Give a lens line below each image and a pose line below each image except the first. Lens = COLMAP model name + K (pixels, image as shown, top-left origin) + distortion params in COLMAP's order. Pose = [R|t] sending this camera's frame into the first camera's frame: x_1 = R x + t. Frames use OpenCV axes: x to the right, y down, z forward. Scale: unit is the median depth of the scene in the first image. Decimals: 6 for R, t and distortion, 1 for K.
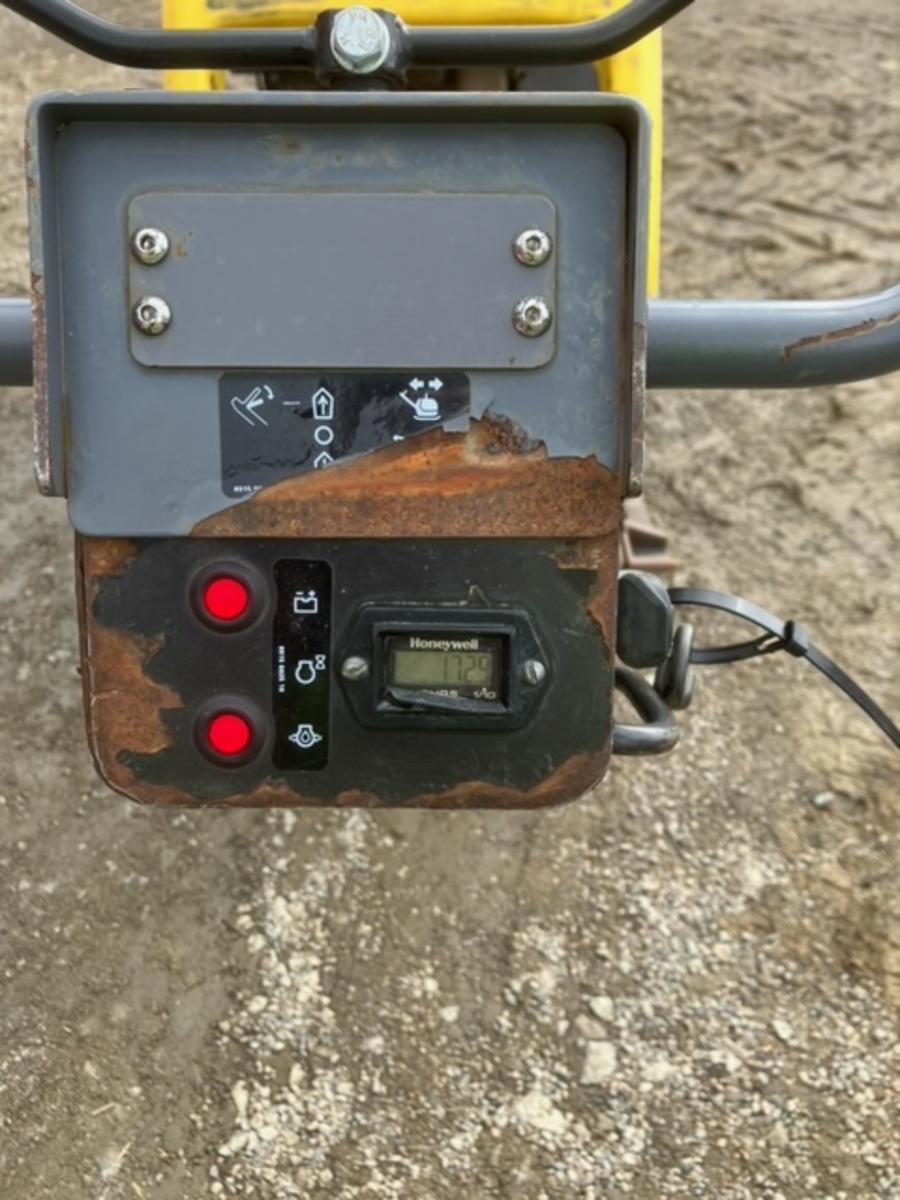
lens RADIAL K [[986.0, 0, 459.2], [0, 986.0, 602.0], [0, 0, 1]] dist [0.008708, 0.005226]
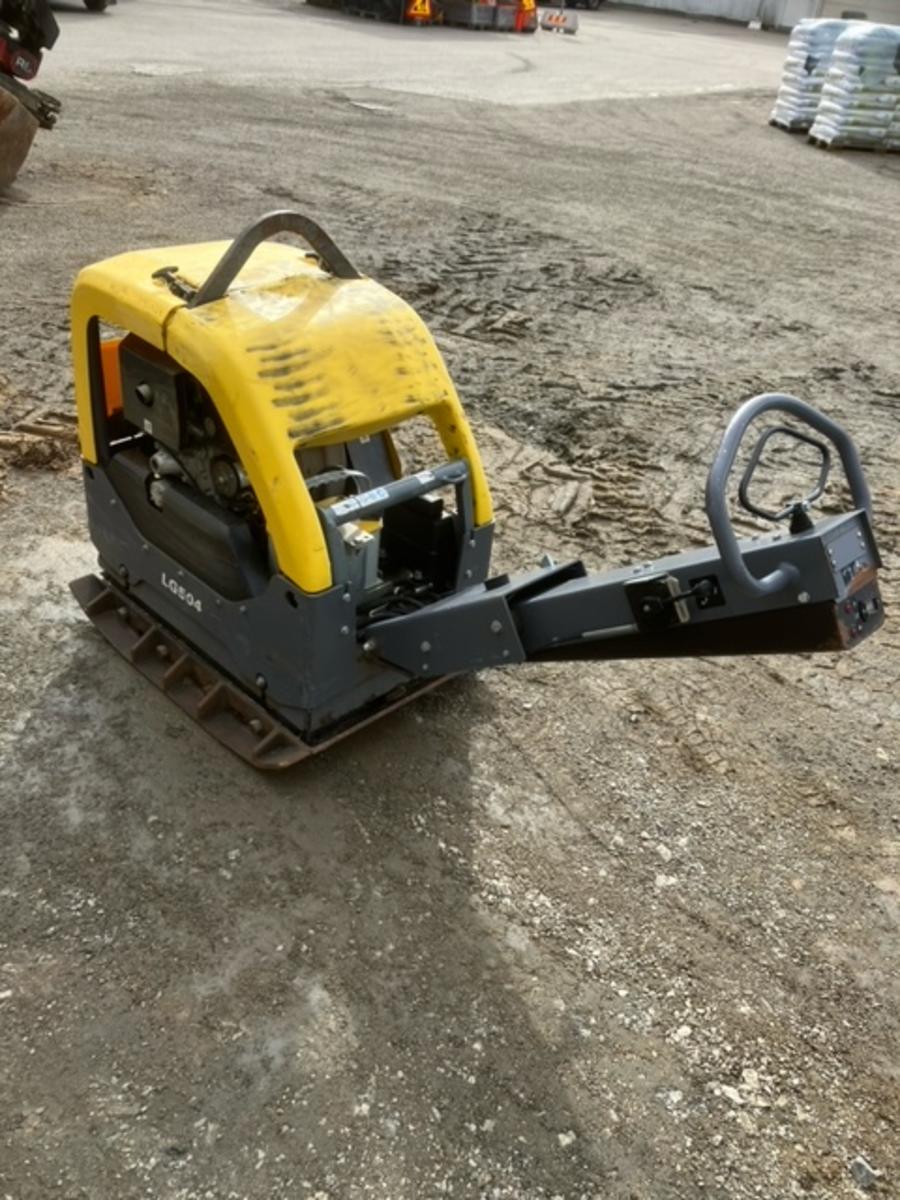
lens RADIAL K [[969.8, 0, 451.3], [0, 969.8, 601.6], [0, 0, 1]] dist [0.042826, -0.051325]
pose [[0.711115, -0.314464, 0.628830, -1.220745], [0.394096, 0.918964, 0.013889, -0.225134], [-0.582240, 0.237943, 0.777419, -0.460962]]
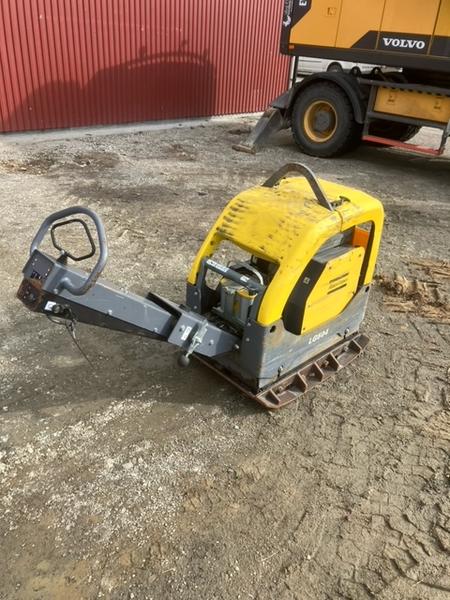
lens RADIAL K [[493.0, 0, 229.6], [0, 493.0, 301.0], [0, 0, 1]] dist [0.008708, 0.005226]
pose [[0.677926, 0.407446, -0.611886, 1.298206], [-0.552619, 0.831367, -0.058667, -0.209909], [0.484797, 0.377912, 0.788768, -0.644696]]
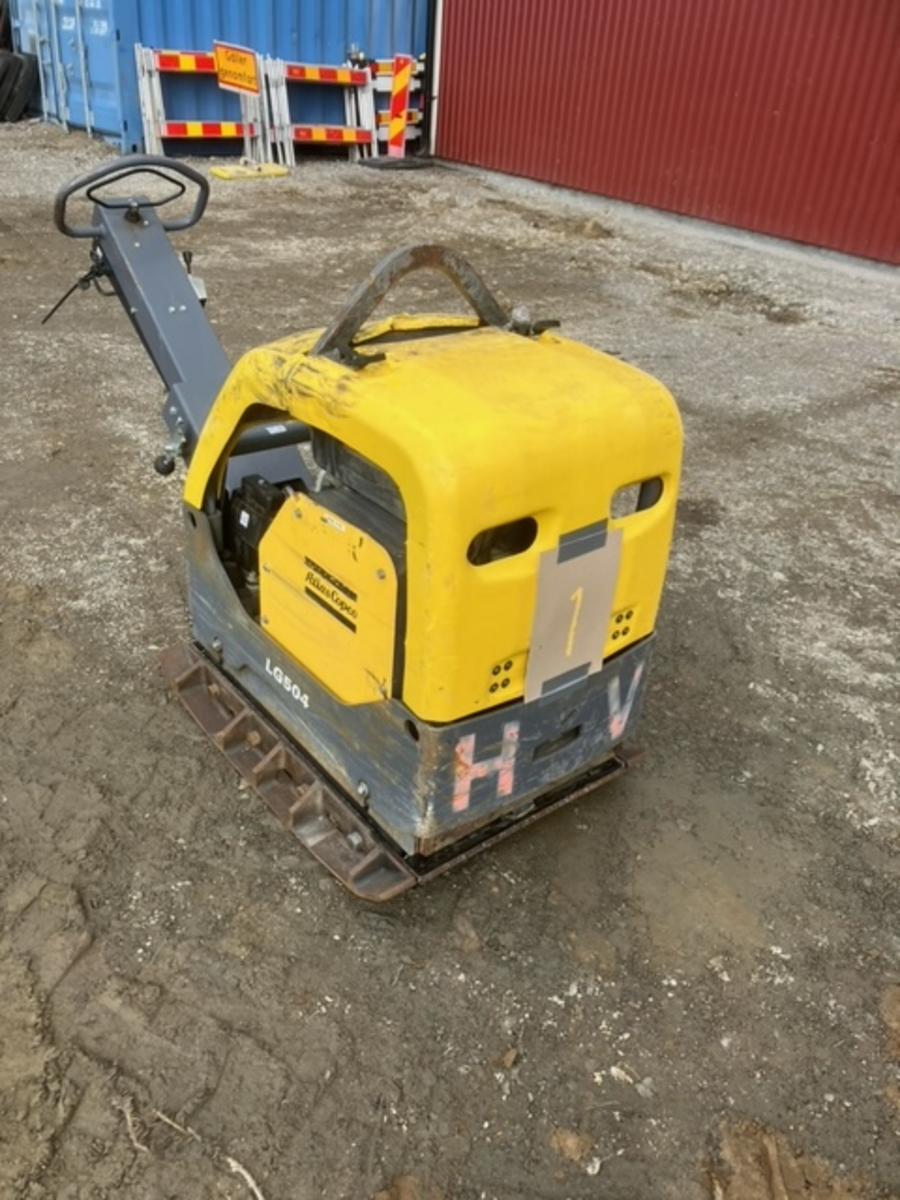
lens RADIAL K [[974.2, 0, 445.2], [0, 974.2, 603.0], [0, 0, 1]] dist [0.006691, 0.008275]
pose [[-0.792253, 0.278280, -0.543043, 0.905939], [-0.455842, 0.321704, 0.829888, -2.100452], [0.405641, 0.905023, -0.128019, 1.706542]]
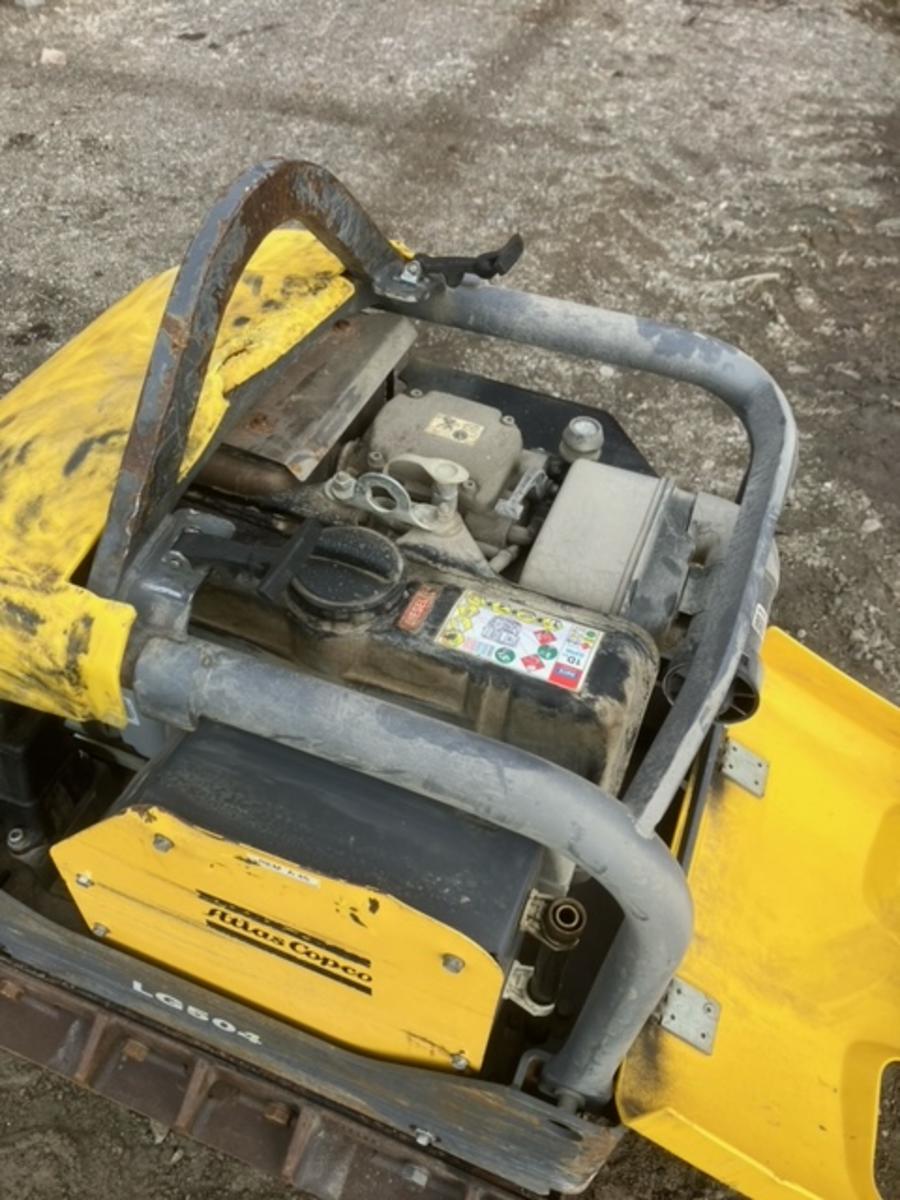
lens RADIAL K [[986.0, 0, 459.2], [0, 986.0, 602.0], [0, 0, 1]] dist [0.008708, 0.005226]
pose [[-0.379925, 0.691572, -0.614317, 0.432480], [-0.664168, 0.258302, 0.701542, -1.432249], [0.643846, 0.674542, 0.361185, 1.022993]]
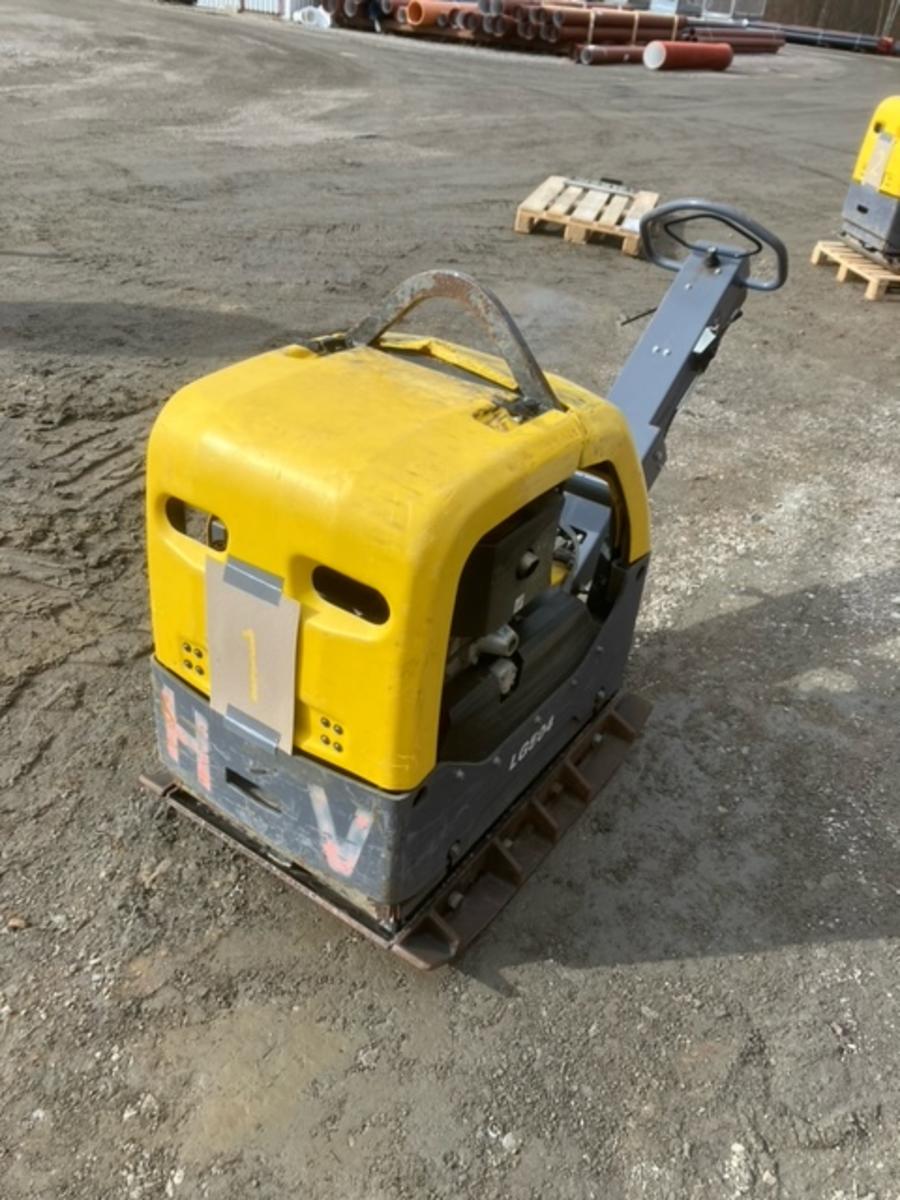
lens RADIAL K [[969.8, 0, 451.3], [0, 969.8, 601.6], [0, 0, 1]] dist [0.042826, -0.051325]
pose [[-0.809470, -0.364918, 0.459993, -0.890791], [0.340448, 0.346589, 0.874054, -2.070563], [-0.478387, 0.864124, -0.156318, 1.624468]]
